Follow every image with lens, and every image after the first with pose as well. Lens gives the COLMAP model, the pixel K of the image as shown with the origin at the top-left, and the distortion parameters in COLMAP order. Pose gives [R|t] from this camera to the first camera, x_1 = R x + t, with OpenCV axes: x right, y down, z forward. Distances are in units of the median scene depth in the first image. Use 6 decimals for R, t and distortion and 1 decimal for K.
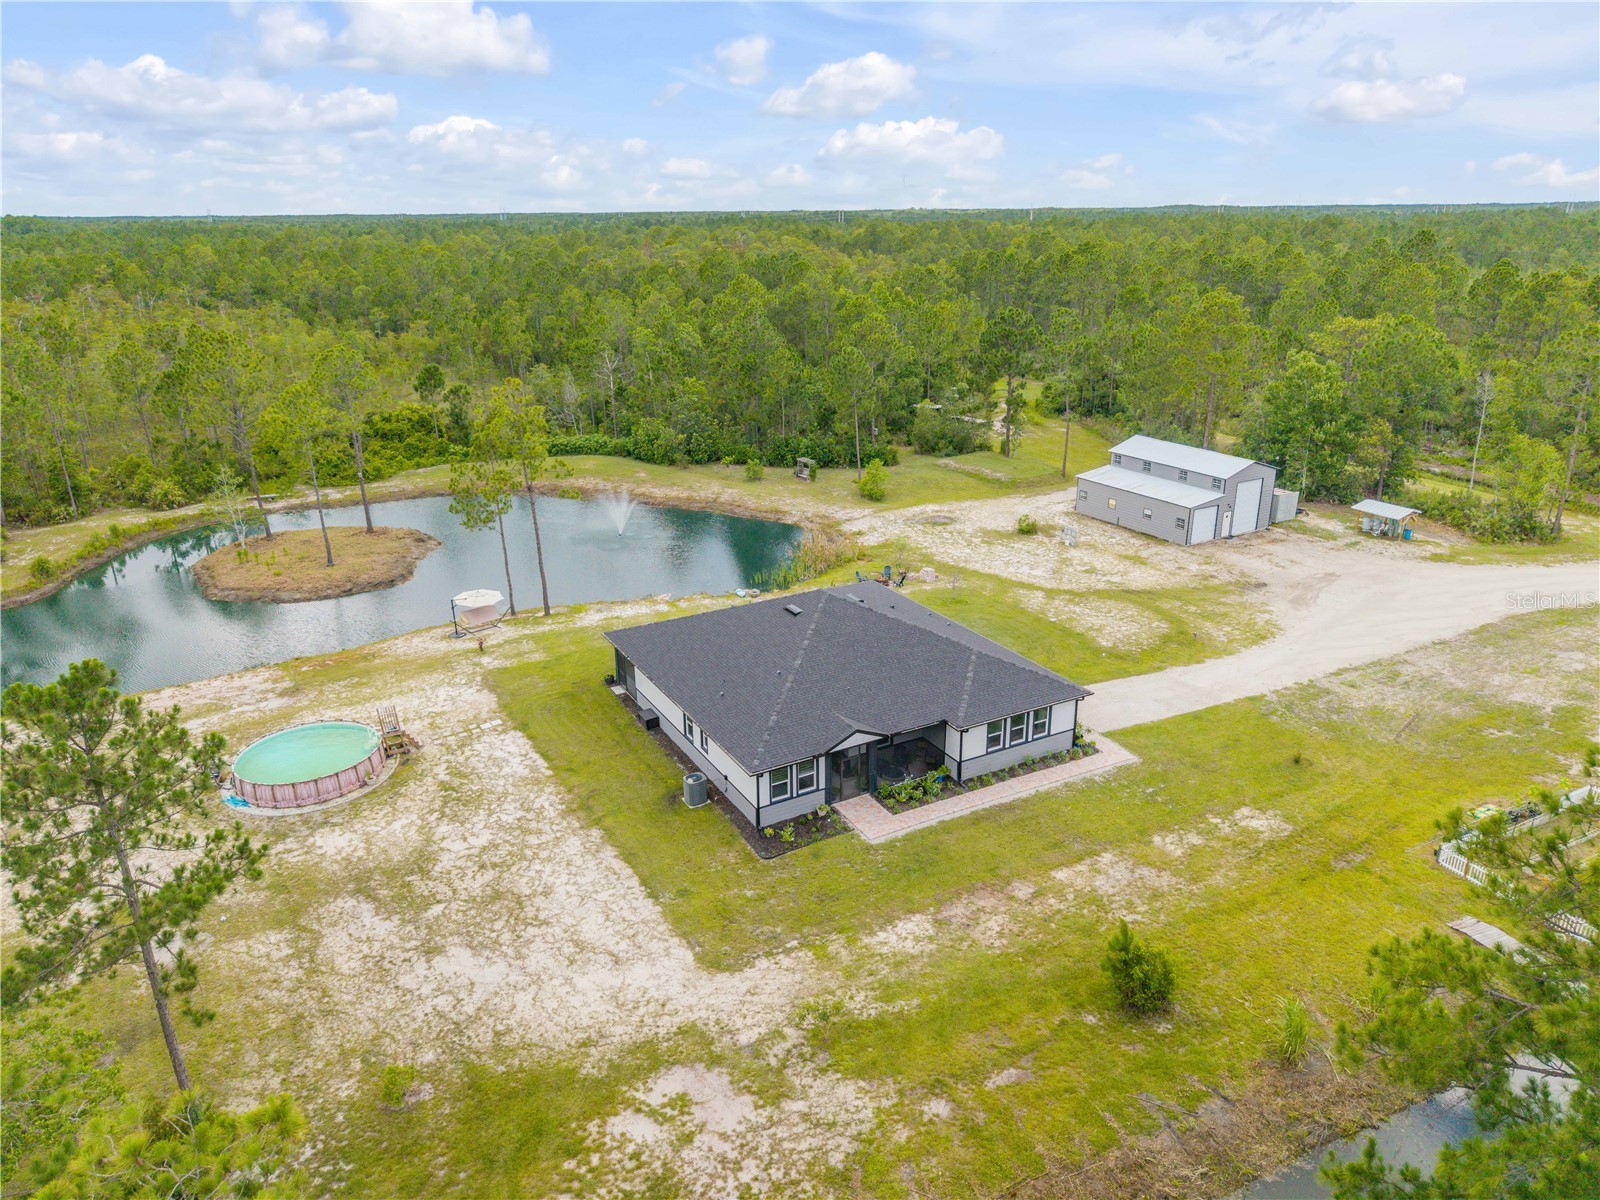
lens RADIAL K [[1067.7, 0, 801.5], [0, 1067.7, 600.5], [0, 0, 1]] dist [0.044369, -0.056210]
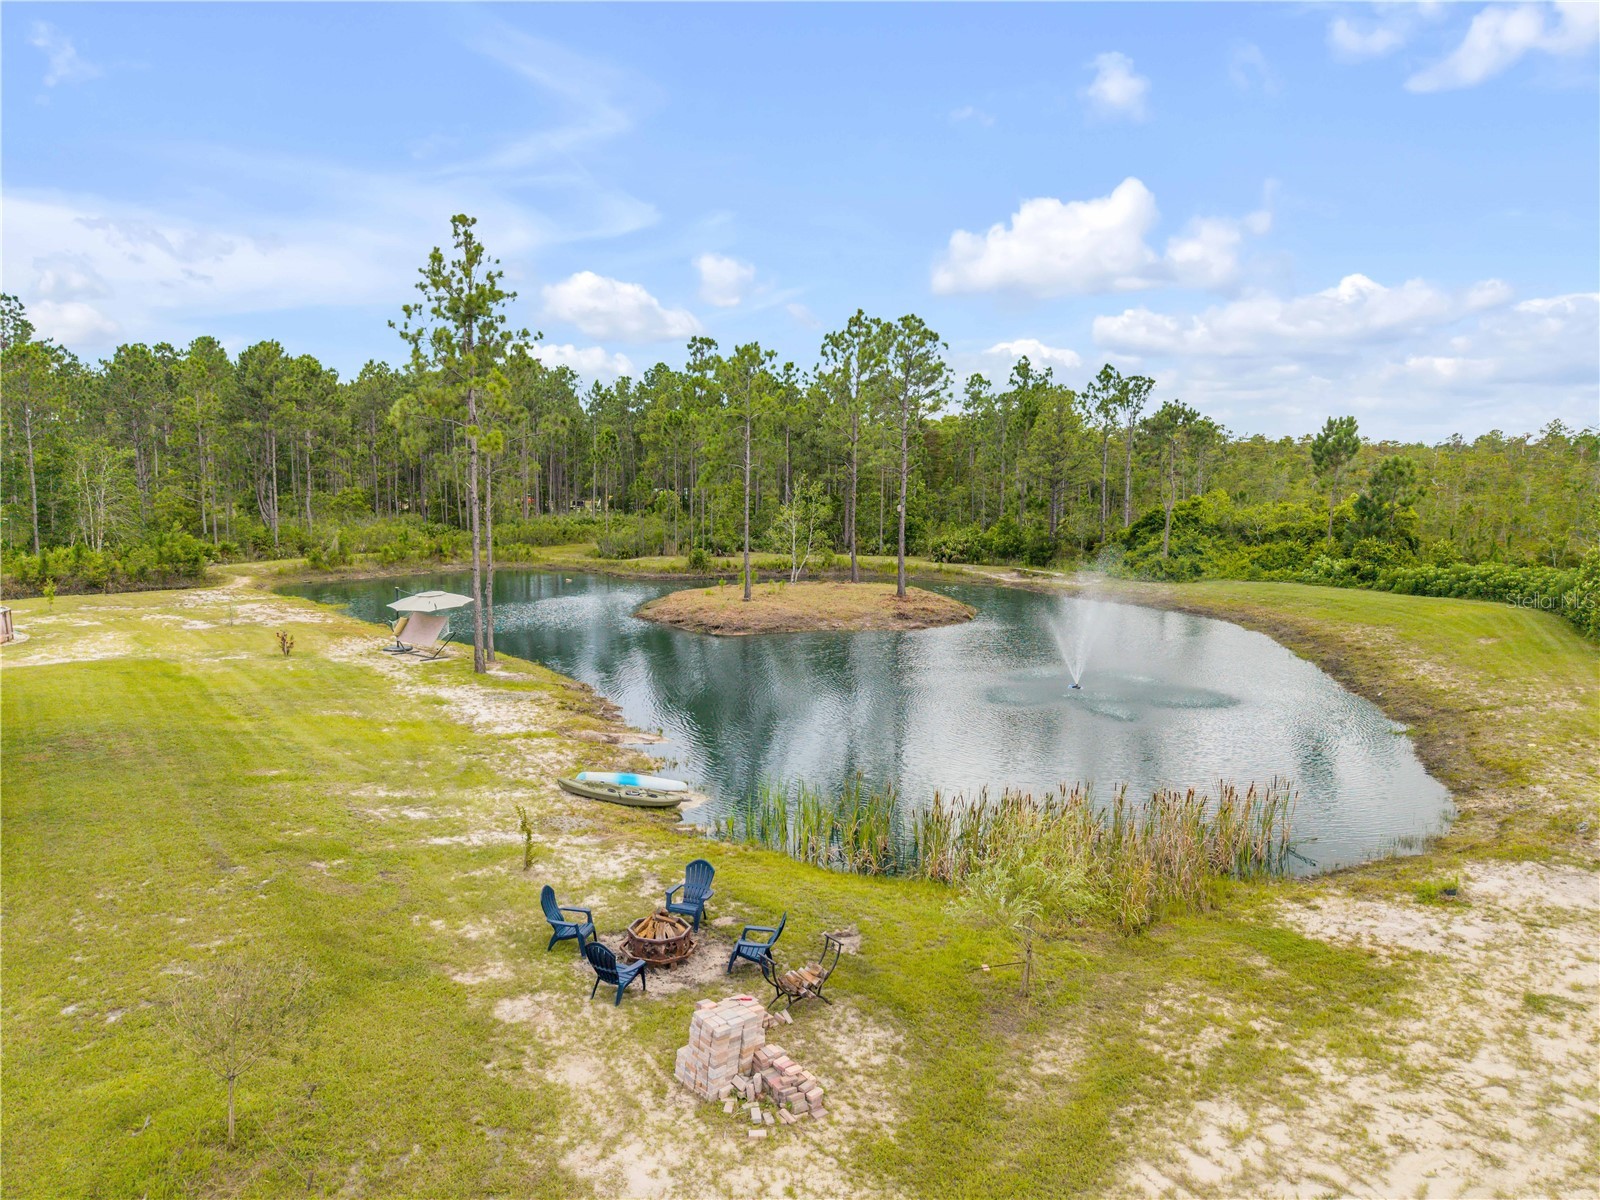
lens RADIAL K [[1067.7, 0, 801.5], [0, 1067.7, 600.5], [0, 0, 1]] dist [0.044369, -0.056210]
pose [[0.147936, 0.136574, -0.979522, 0.279859], [-0.344573, 0.935481, 0.078393, -0.107427], [0.927030, 0.325919, 0.185451, 0.971600]]
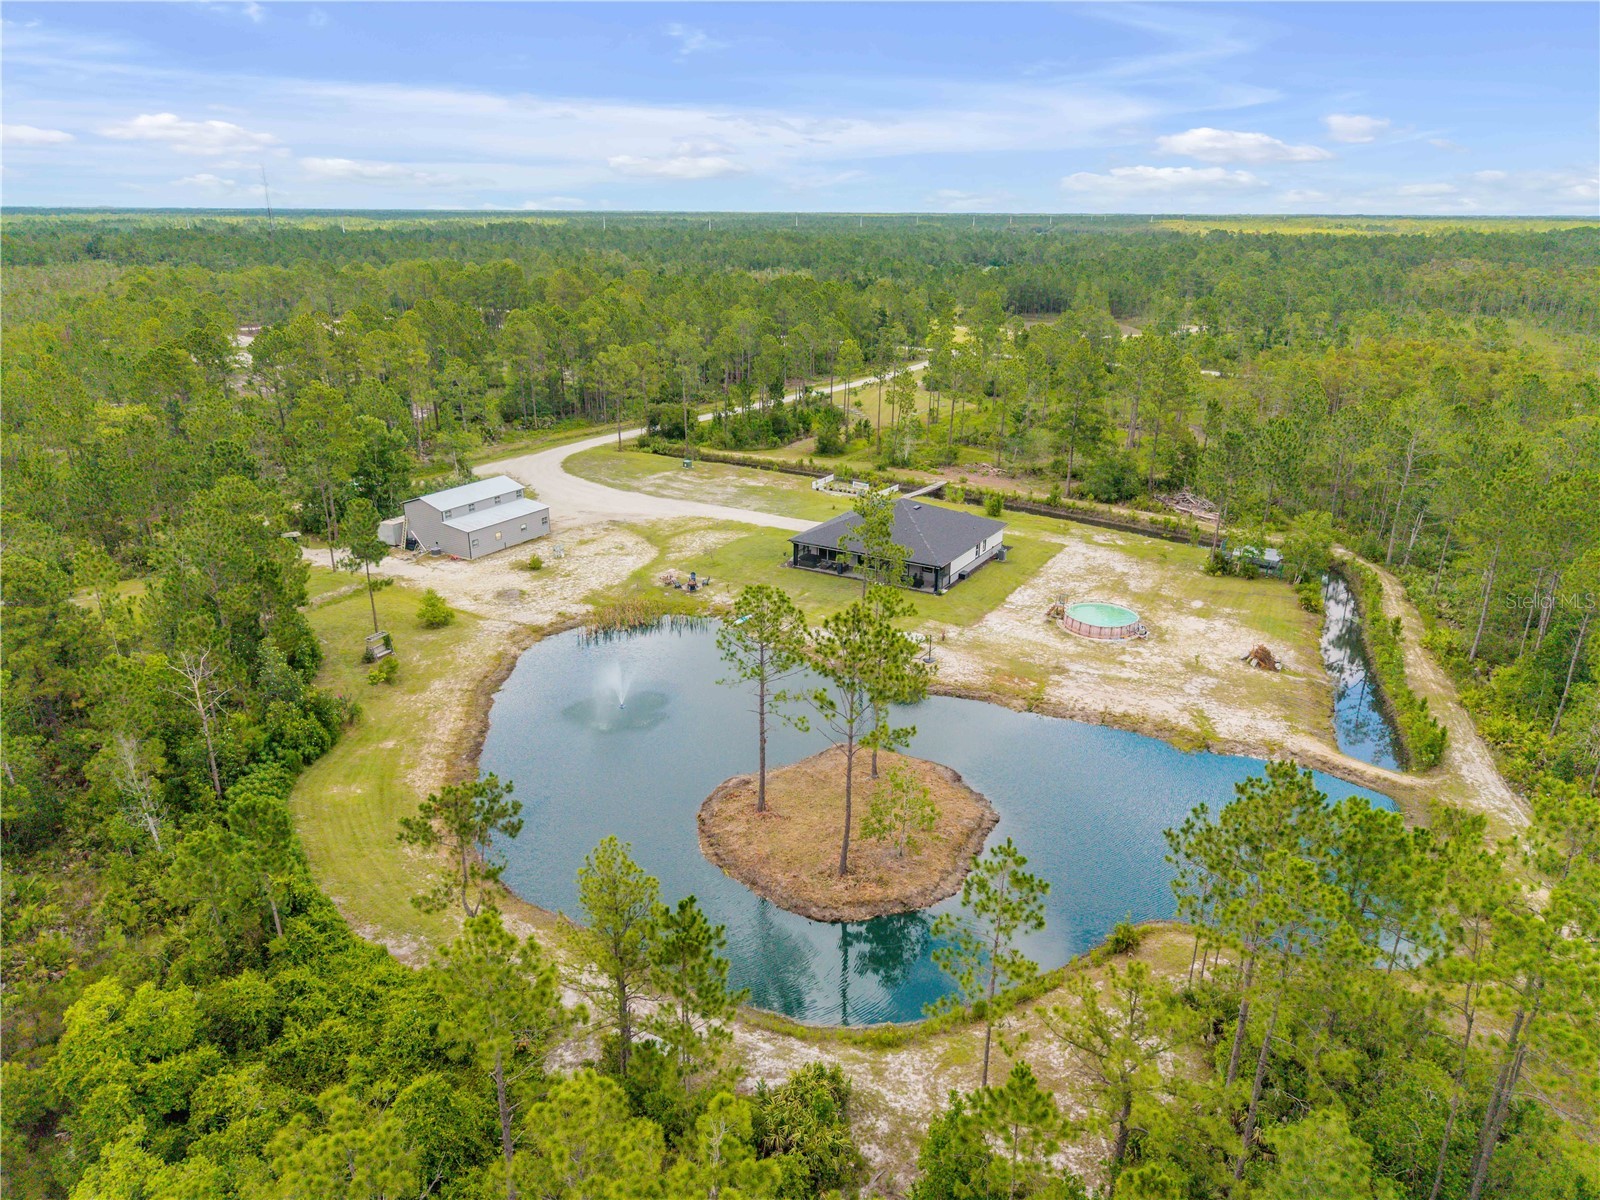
lens RADIAL K [[1060.8, 0, 800.0], [0, 1060.8, 600.0], [0, 0, 1]] dist [0.139396, -0.333597]
pose [[-0.496311, -0.287331, 0.819217, -1.163002], [0.296045, 0.831063, 0.470841, -0.625264], [-0.816108, 0.476209, -0.327403, 1.362992]]
